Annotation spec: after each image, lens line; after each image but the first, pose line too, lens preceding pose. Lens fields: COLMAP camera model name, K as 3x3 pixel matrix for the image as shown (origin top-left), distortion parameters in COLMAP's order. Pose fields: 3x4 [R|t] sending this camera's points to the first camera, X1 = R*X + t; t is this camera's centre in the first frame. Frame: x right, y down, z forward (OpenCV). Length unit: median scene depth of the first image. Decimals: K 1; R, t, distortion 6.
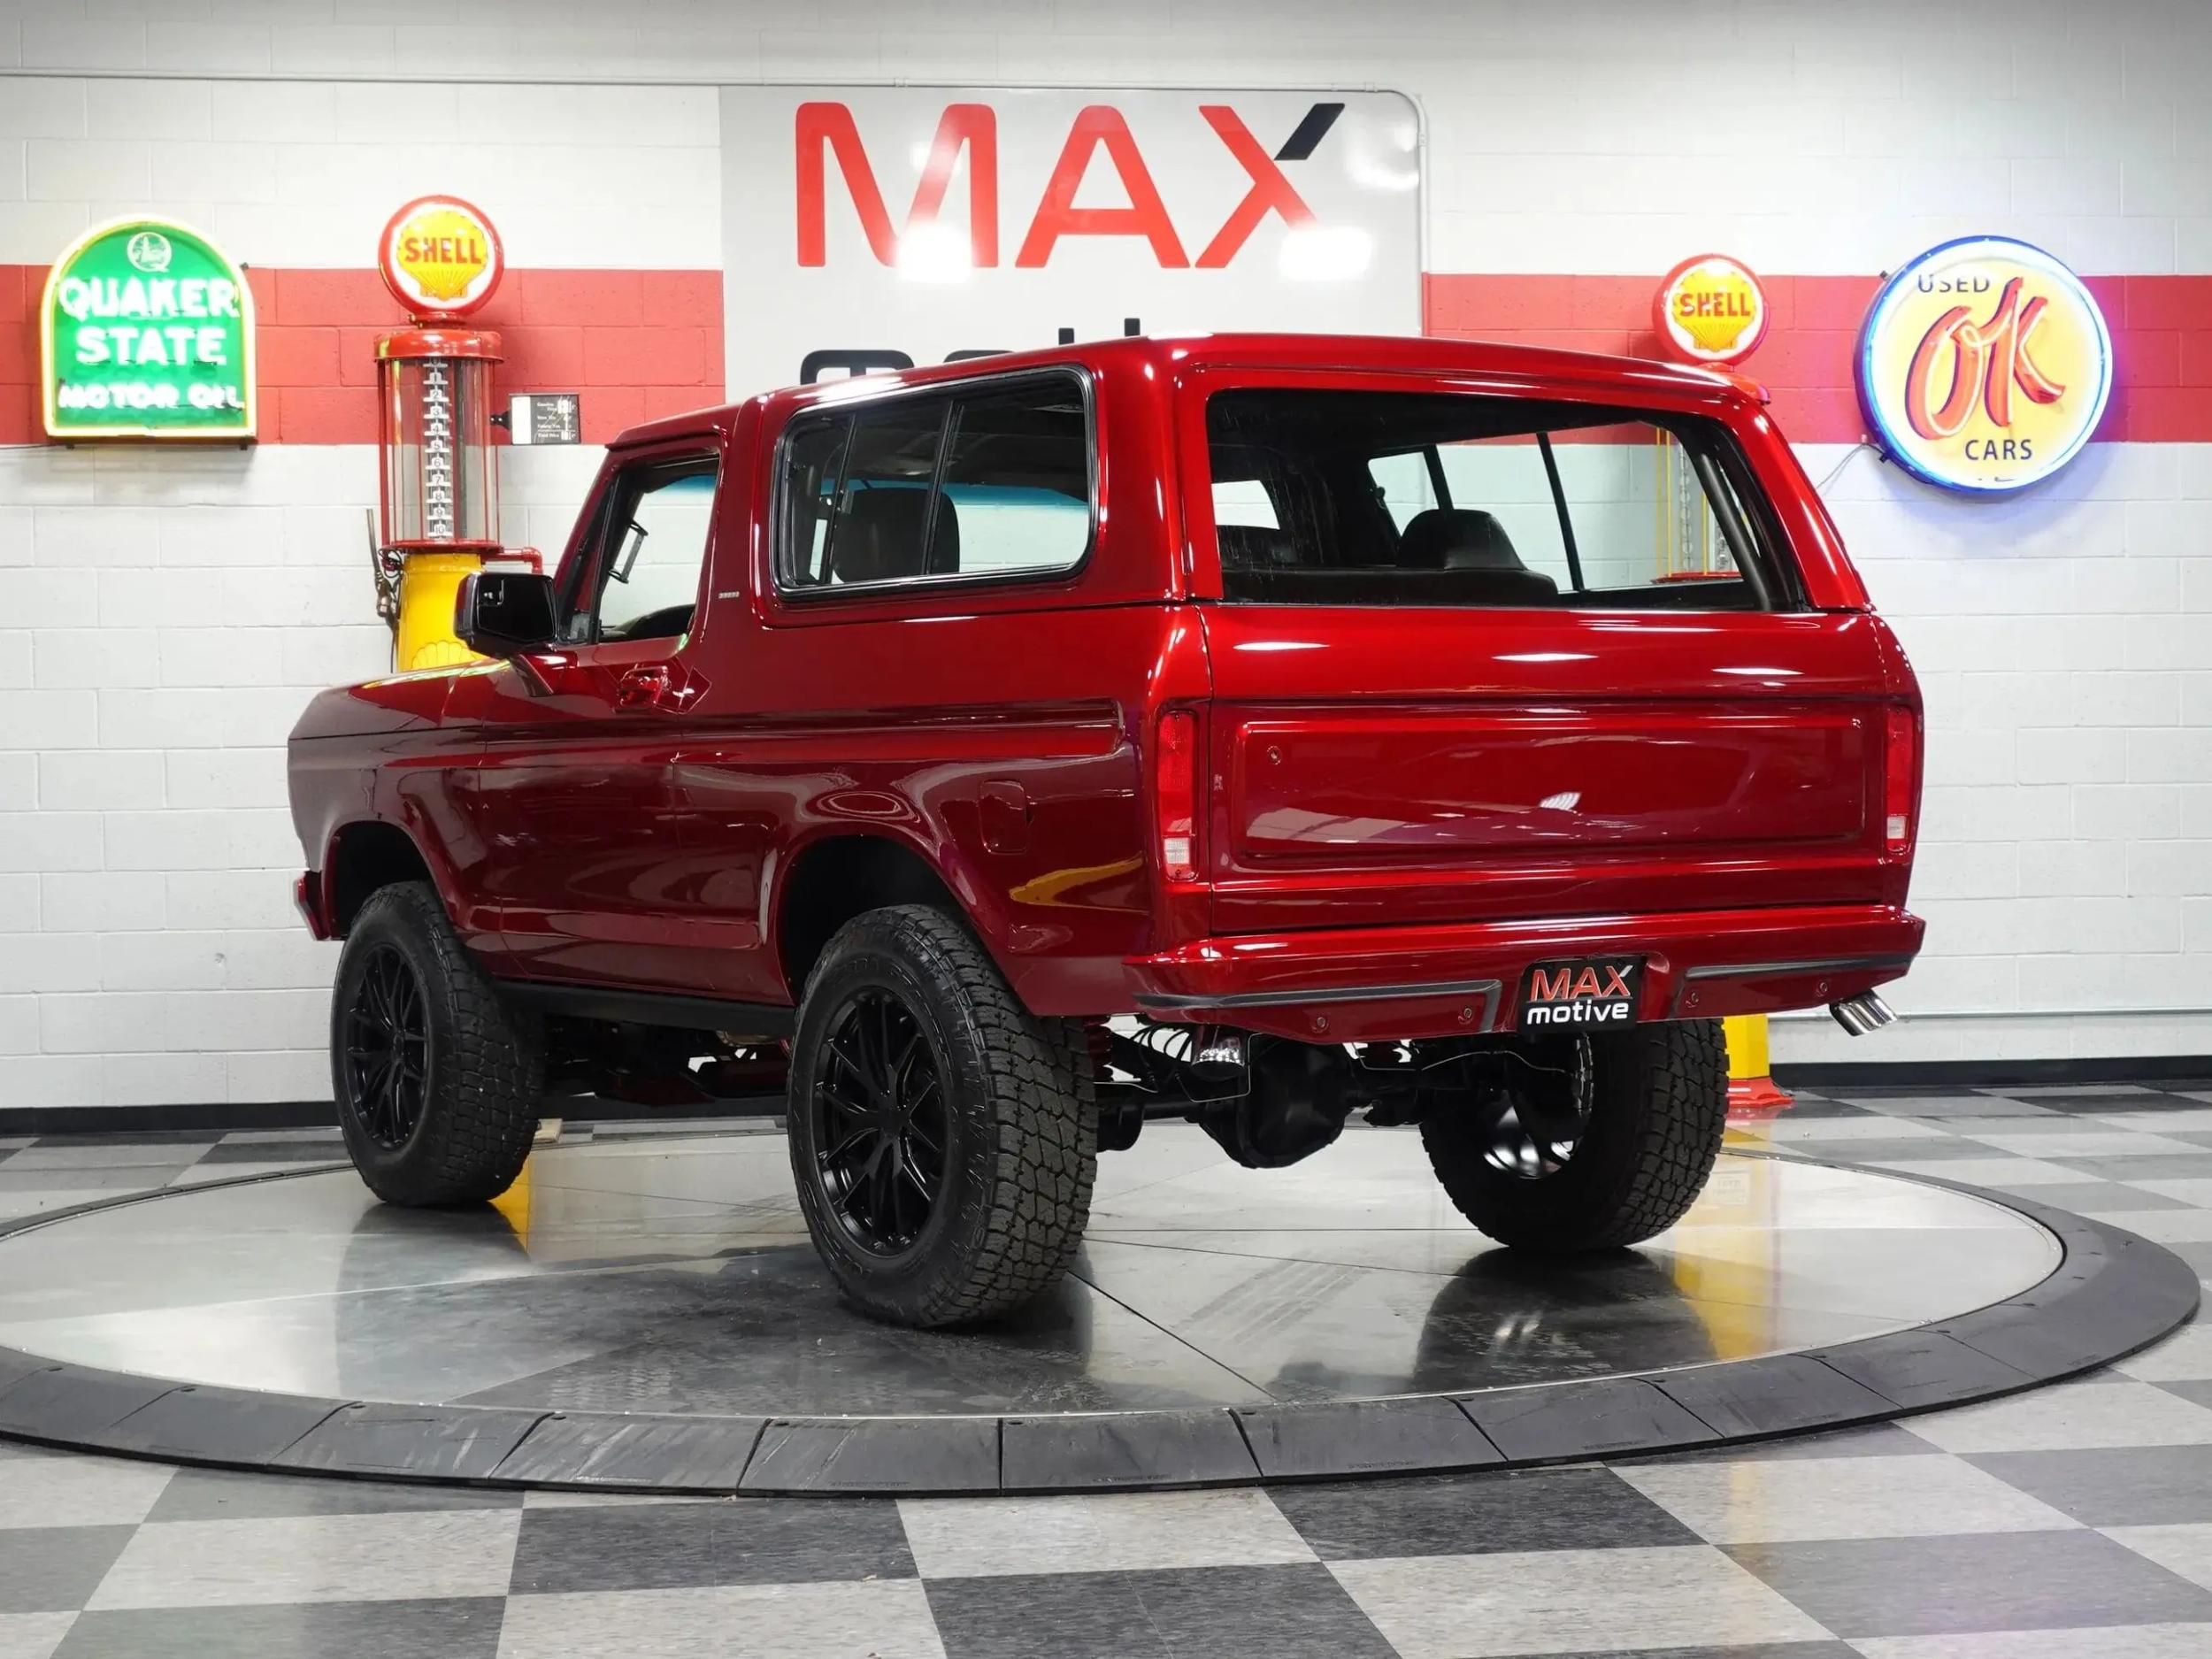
lens RADIAL K [[3740.9, 0, 1121.1], [0, 3740.9, 868.4], [0, 0, 1]] dist [0.022264, 0.000000]
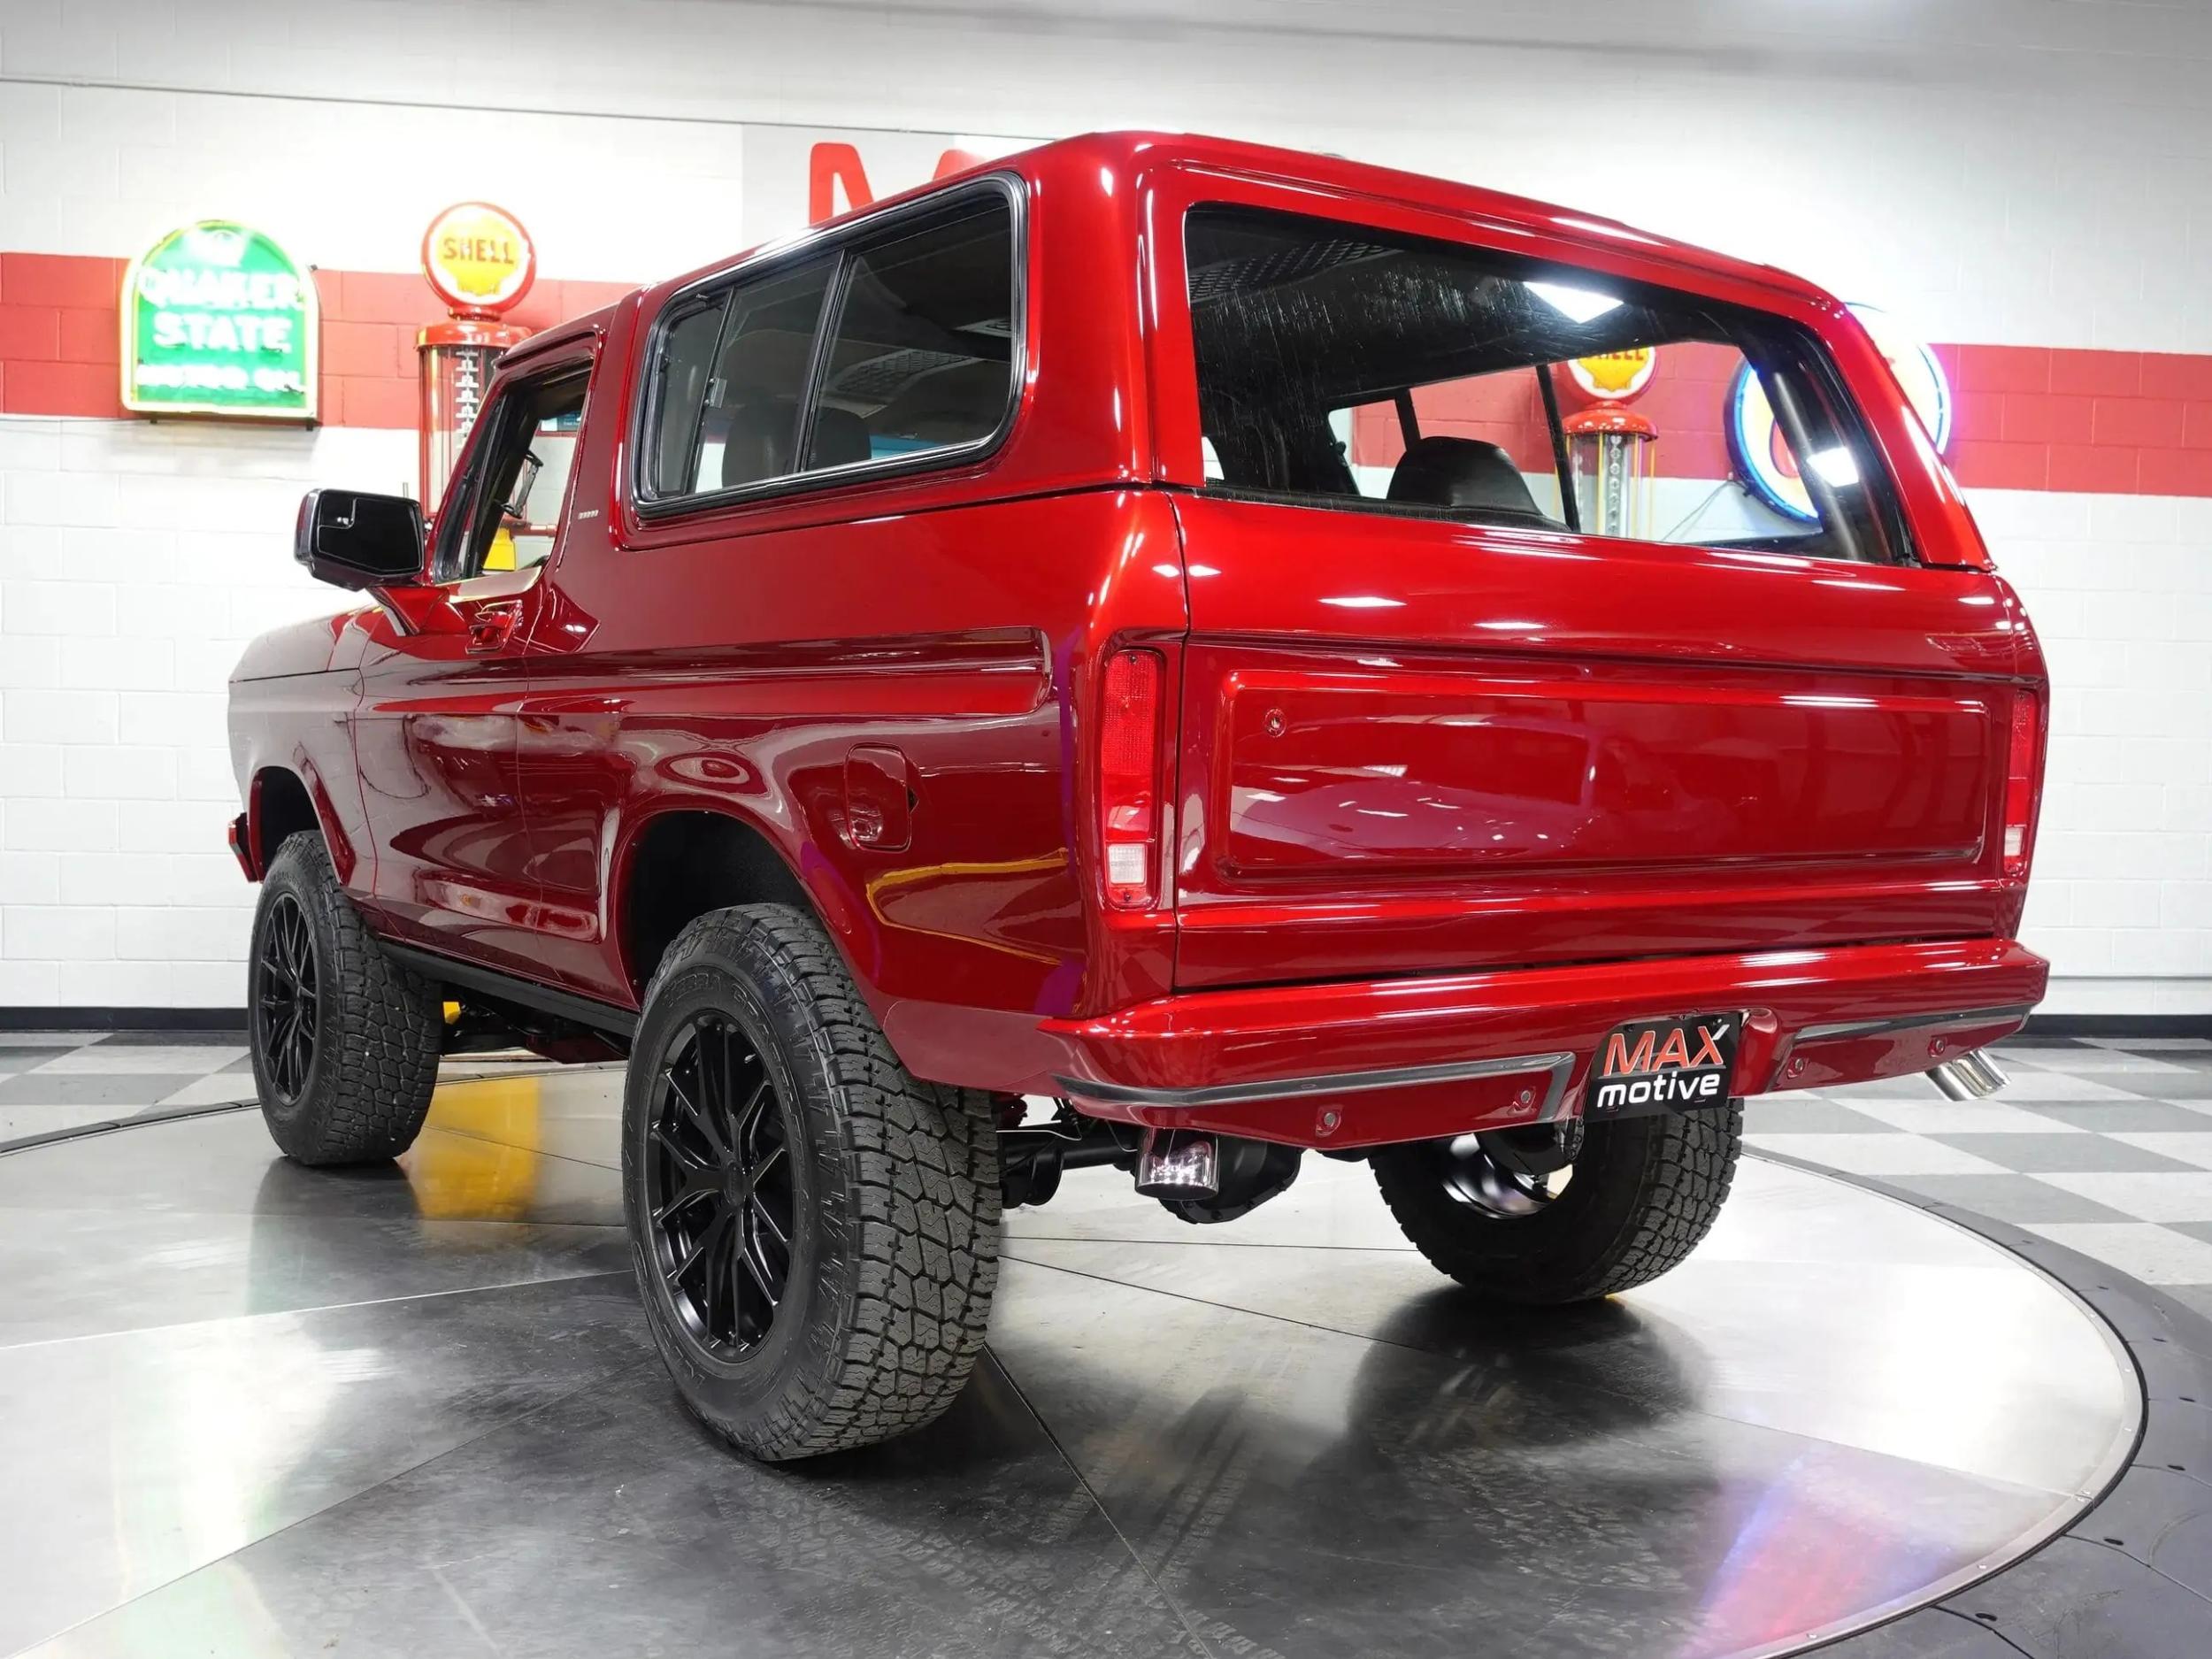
lens RADIAL K [[2190.6, 0, 1085.4], [0, 2190.6, 856.5], [0, 0, 1]] dist [-0.012394, 0.000000]
pose [[0.999405, 0.034449, -0.001740, 0.005260], [-0.034394, 0.999089, 0.025271, -0.008437], [0.002609, -0.025196, 0.999679, 0.345186]]
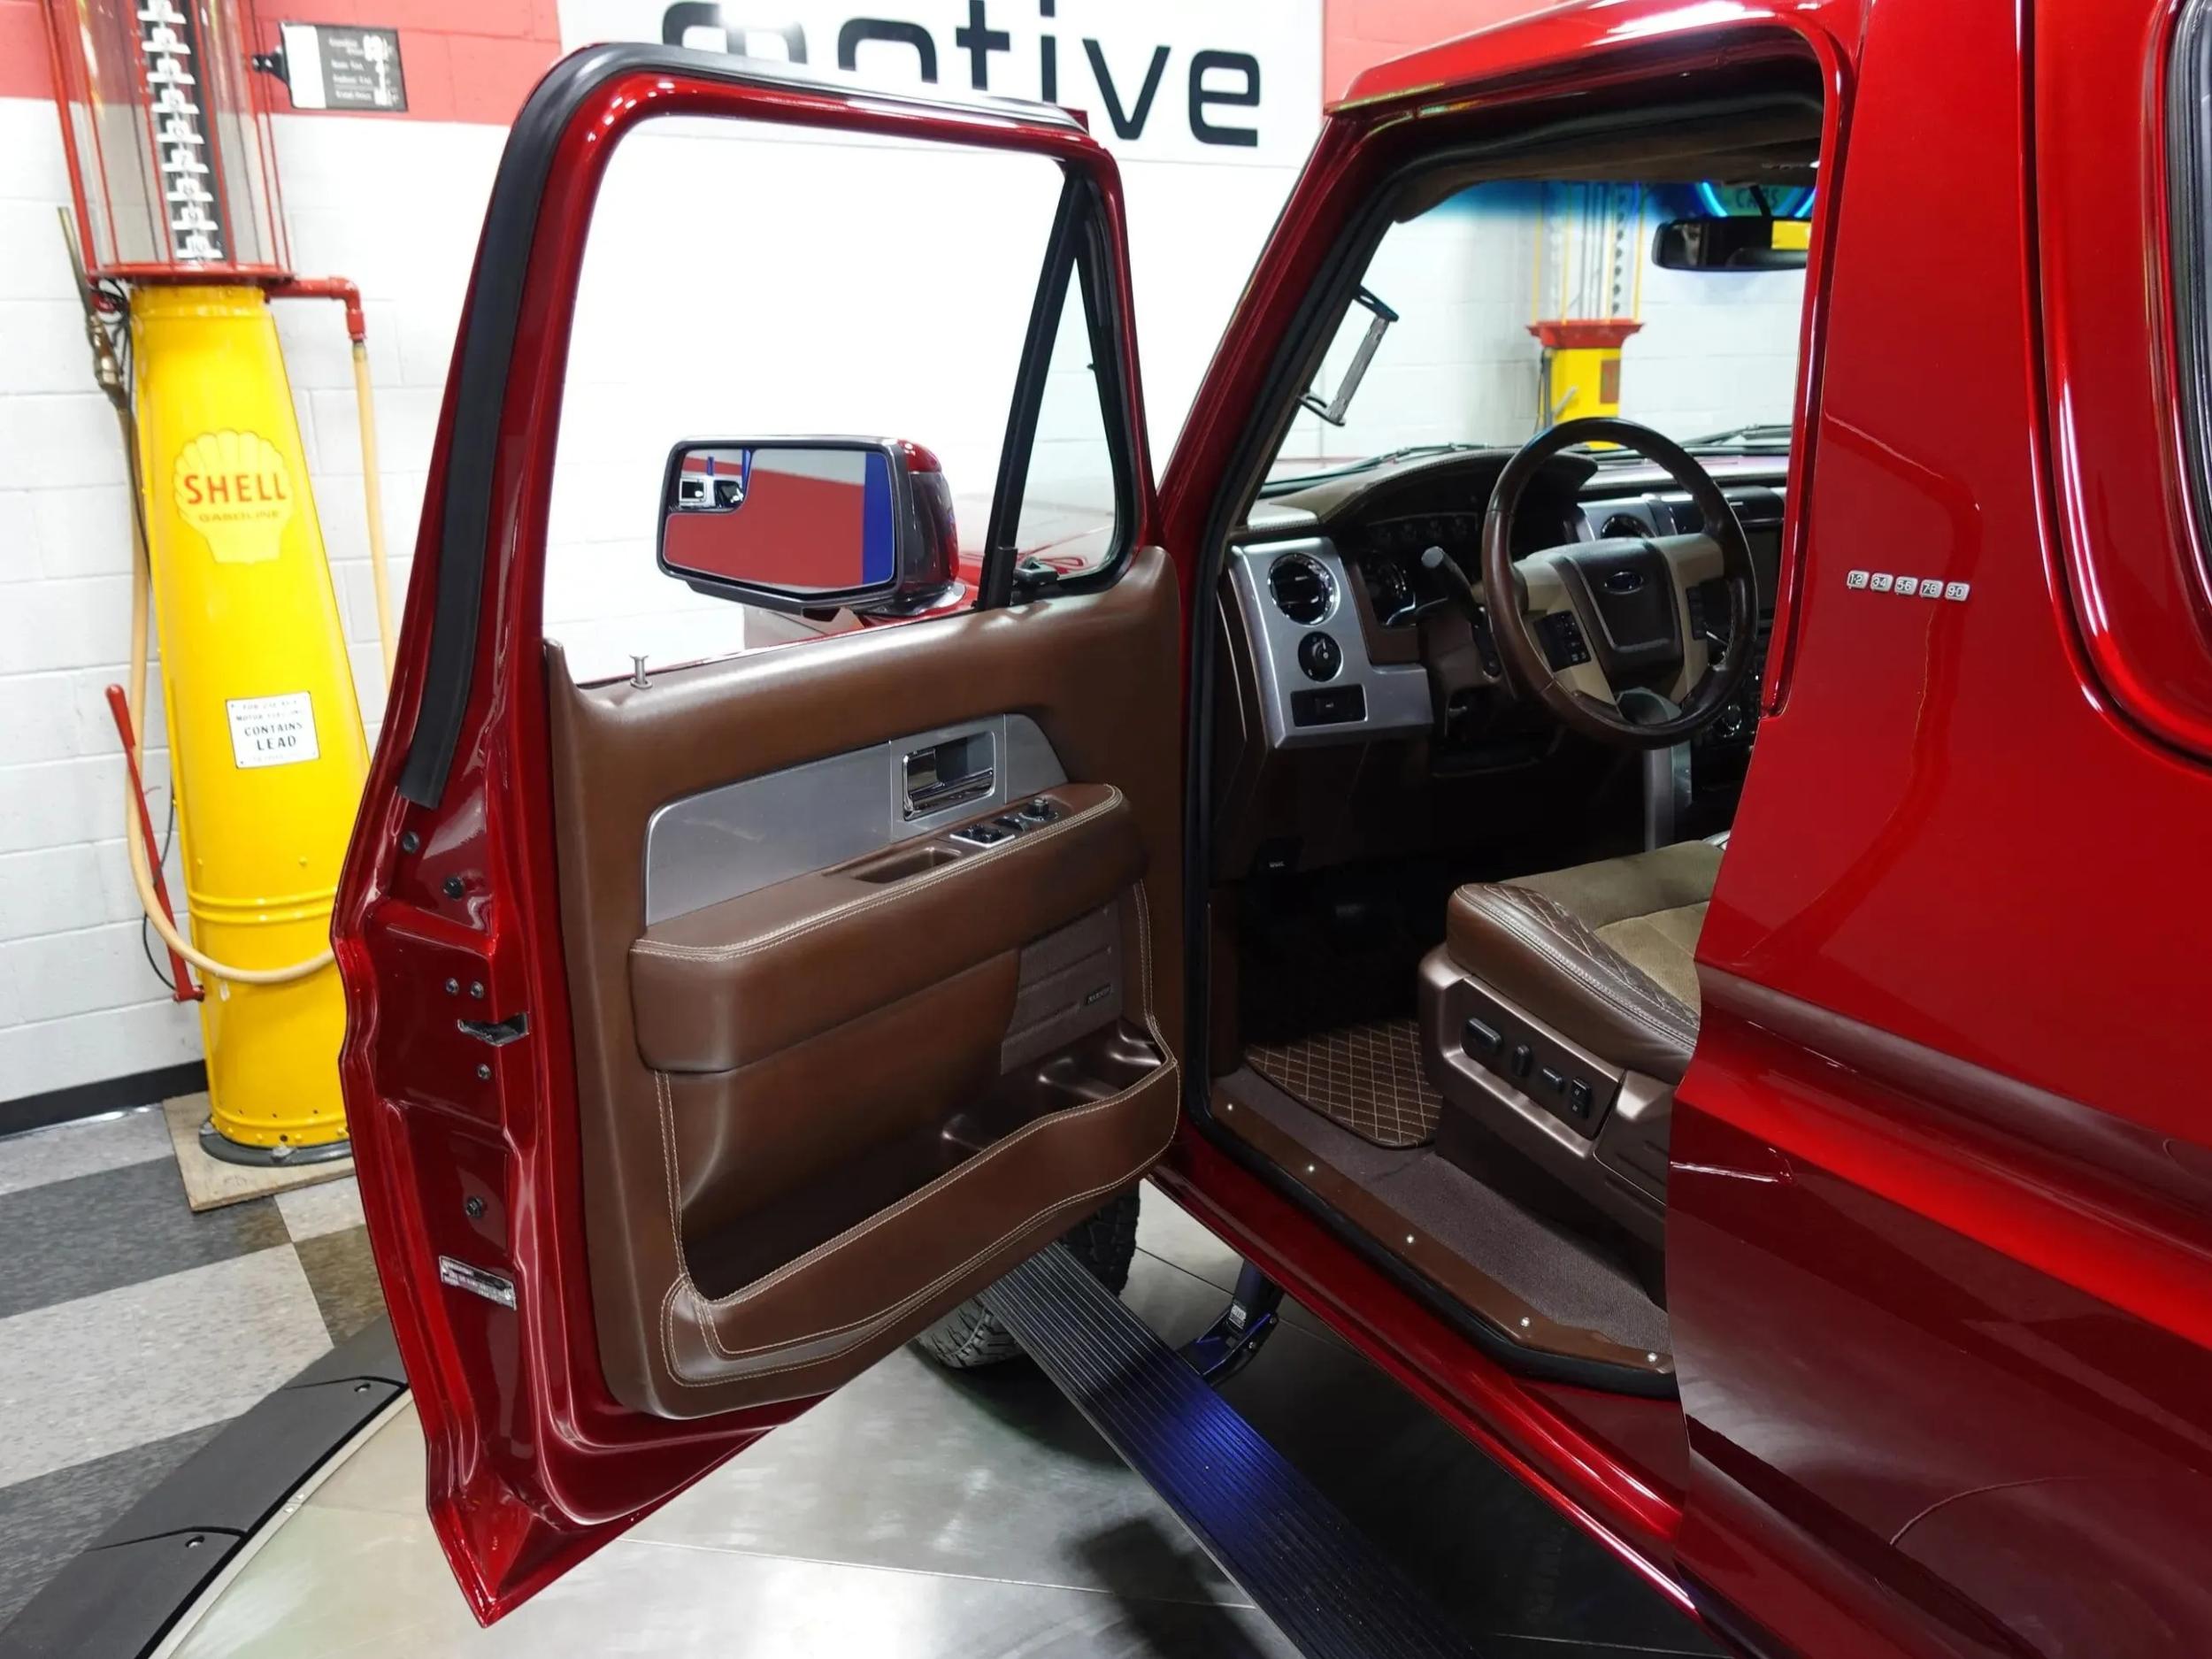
lens RADIAL K [[1714.5, 0, 1114.1], [0, 1714.5, 846.1], [0, 0, 1]] dist [-0.001402, -0.003788]
pose [[0.897207, -0.124882, 0.423585, -0.175350], [0.017481, 0.968474, 0.248500, -0.061032], [-0.441265, -0.215551, 0.871105, 0.653358]]
